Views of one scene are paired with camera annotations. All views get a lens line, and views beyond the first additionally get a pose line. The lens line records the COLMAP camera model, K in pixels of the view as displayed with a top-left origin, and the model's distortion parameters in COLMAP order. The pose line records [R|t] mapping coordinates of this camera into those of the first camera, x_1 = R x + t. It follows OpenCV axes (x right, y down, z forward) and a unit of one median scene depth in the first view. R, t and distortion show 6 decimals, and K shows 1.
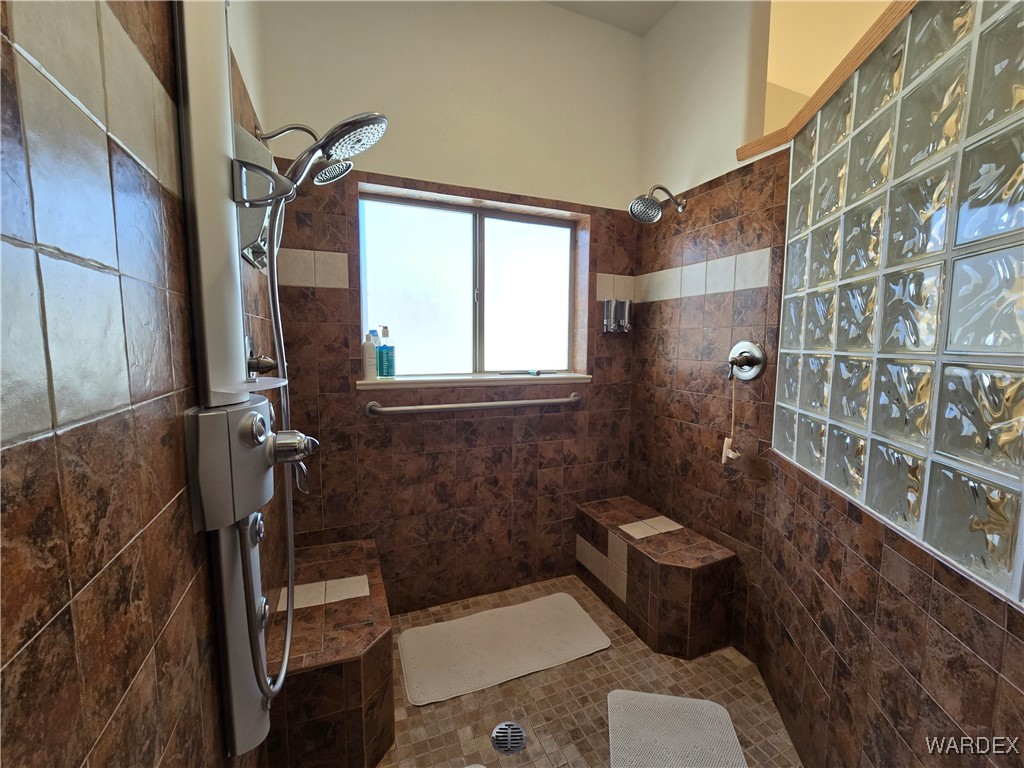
lens RADIAL K [[420.7, 0, 511.5], [0, 420.7, 383.6], [0, 0, 1]] dist [-0.009865, 0.001753]
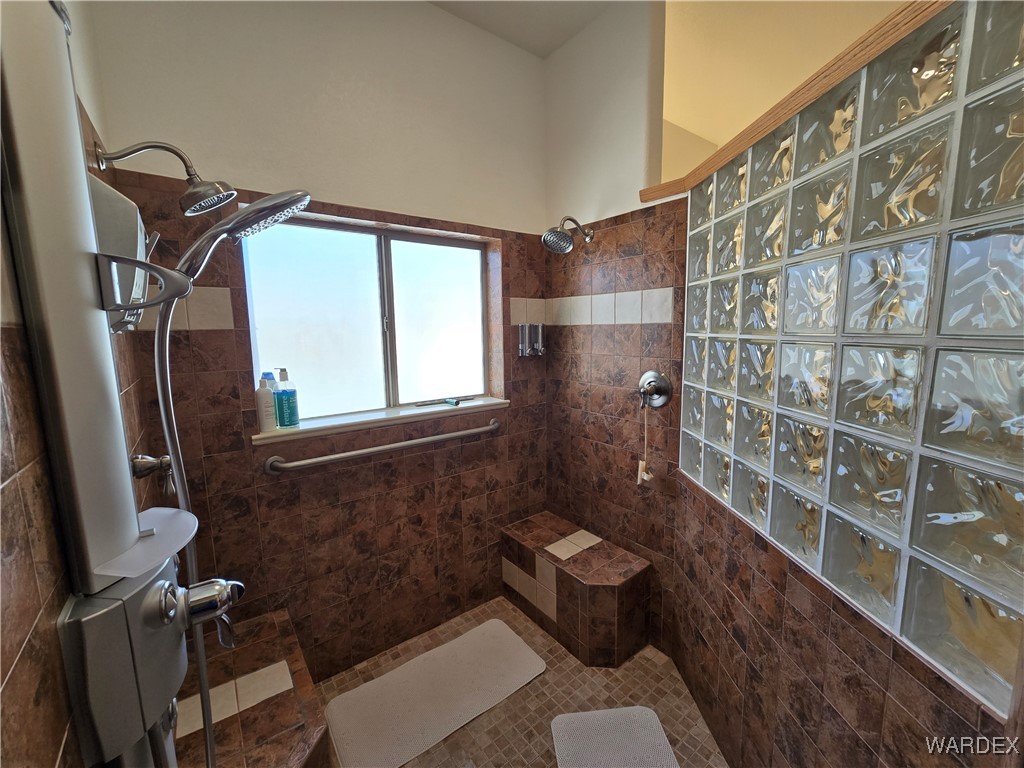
lens RADIAL K [[420.7, 0, 513.7], [0, 420.7, 383.9], [0, 0, 1]] dist [-0.009865, 0.001753]
pose [[0.966304, -0.056929, 0.251028, -0.063053], [0.048410, 0.998027, 0.039985, -0.124826], [-0.252809, -0.026485, 0.967154, 0.038967]]
